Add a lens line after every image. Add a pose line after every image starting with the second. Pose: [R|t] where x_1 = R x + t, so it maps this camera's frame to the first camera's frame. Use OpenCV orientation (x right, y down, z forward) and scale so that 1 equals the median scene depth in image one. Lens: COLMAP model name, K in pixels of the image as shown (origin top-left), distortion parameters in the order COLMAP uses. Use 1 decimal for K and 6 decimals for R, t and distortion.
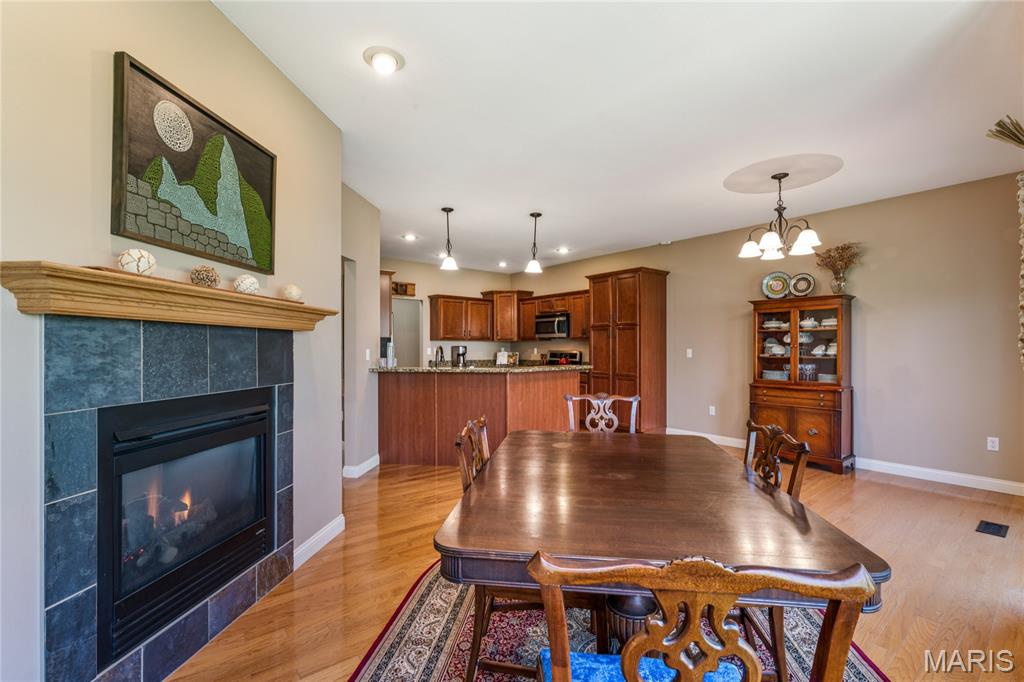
lens RADIAL K [[455.7, 0, 510.2], [0, 455.7, 343.1], [0, 0, 1]] dist [-0.001818, 0.000790]
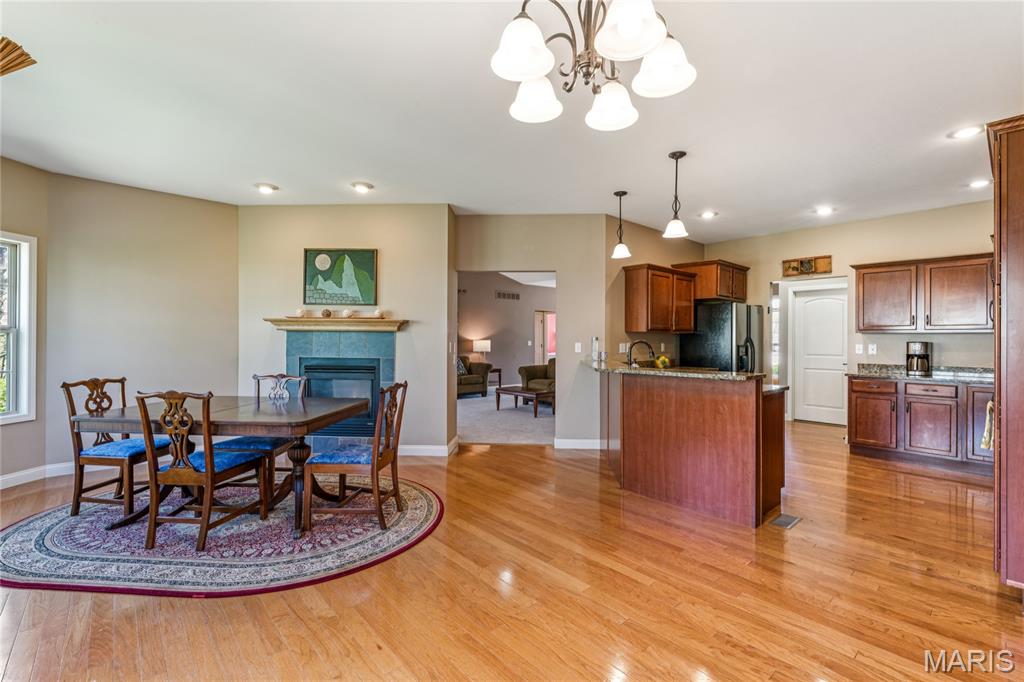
lens RADIAL K [[455.7, 0, 510.2], [0, 455.7, 343.1], [0, 0, 1]] dist [-0.001818, 0.000790]
pose [[0.056153, 0.005211, -0.998409, 0.478800], [0.003165, 0.999980, 0.005398, 0.003554], [0.998417, -0.003463, 0.056135, 0.447022]]
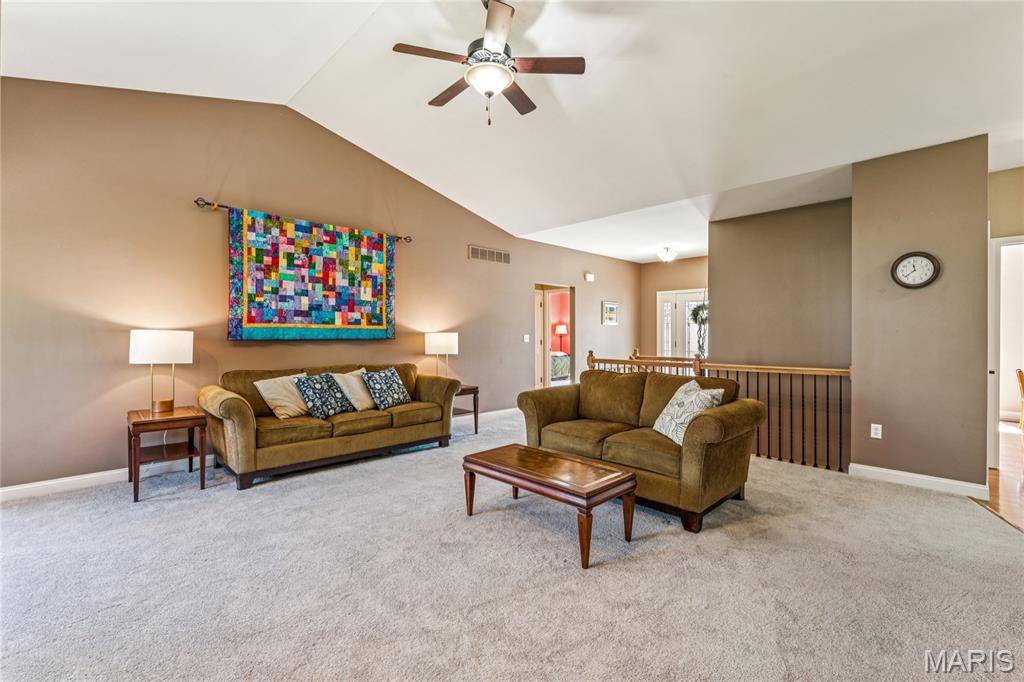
lens RADIAL K [[455.7, 0, 510.2], [0, 455.7, 343.1], [0, 0, 1]] dist [-0.001818, 0.000790]
pose [[0.105486, 0.015903, -0.994294, -0.139586], [0.003042, 0.999862, 0.016315, 0.006856], [0.994416, -0.004746, 0.105423, 0.470229]]
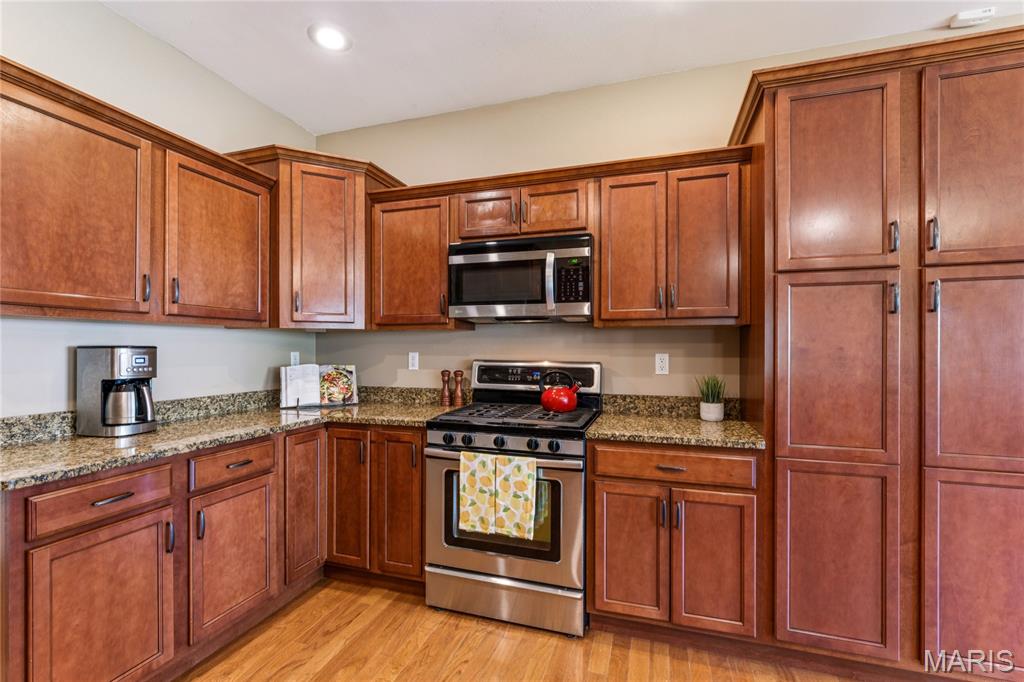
lens RADIAL K [[455.7, 0, 510.2], [0, 455.7, 343.1], [0, 0, 1]] dist [-0.001818, 0.000790]
pose [[0.829693, 0.005716, 0.558191, -0.078349], [-0.007130, 0.999975, 0.000358, 0.003982], [-0.558175, -0.004277, 0.829712, 0.732232]]
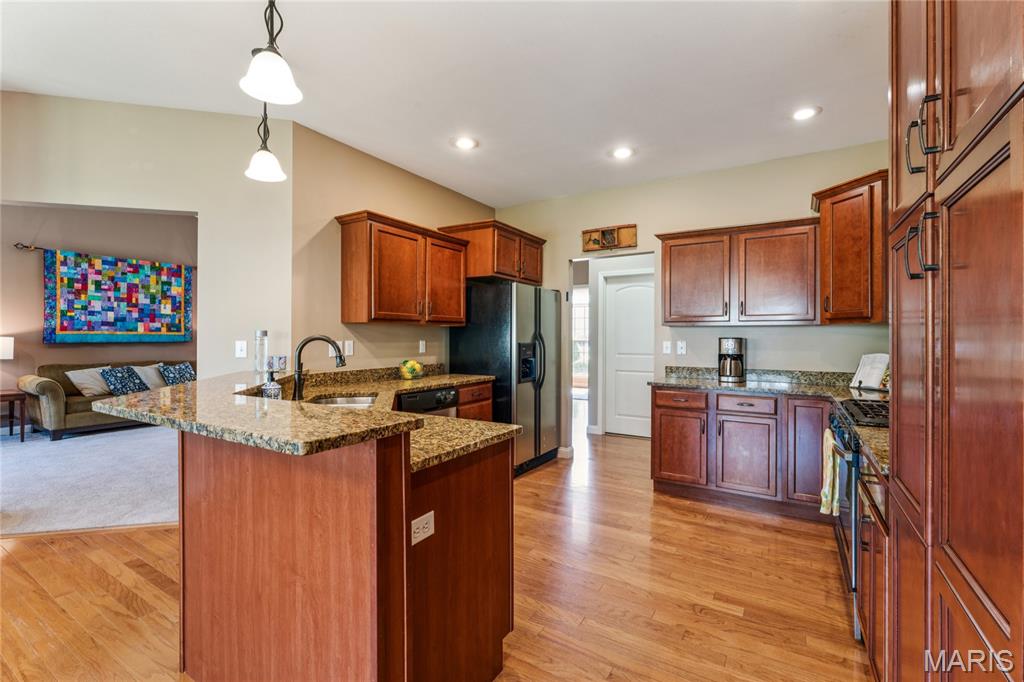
lens RADIAL K [[455.7, 0, 510.2], [0, 455.7, 343.1], [0, 0, 1]] dist [-0.001818, 0.000790]
pose [[0.335667, 0.009321, -0.941935, 0.253590], [0.004968, 0.999920, 0.011665, 0.006031], [0.941968, -0.008595, 0.335594, 0.667387]]
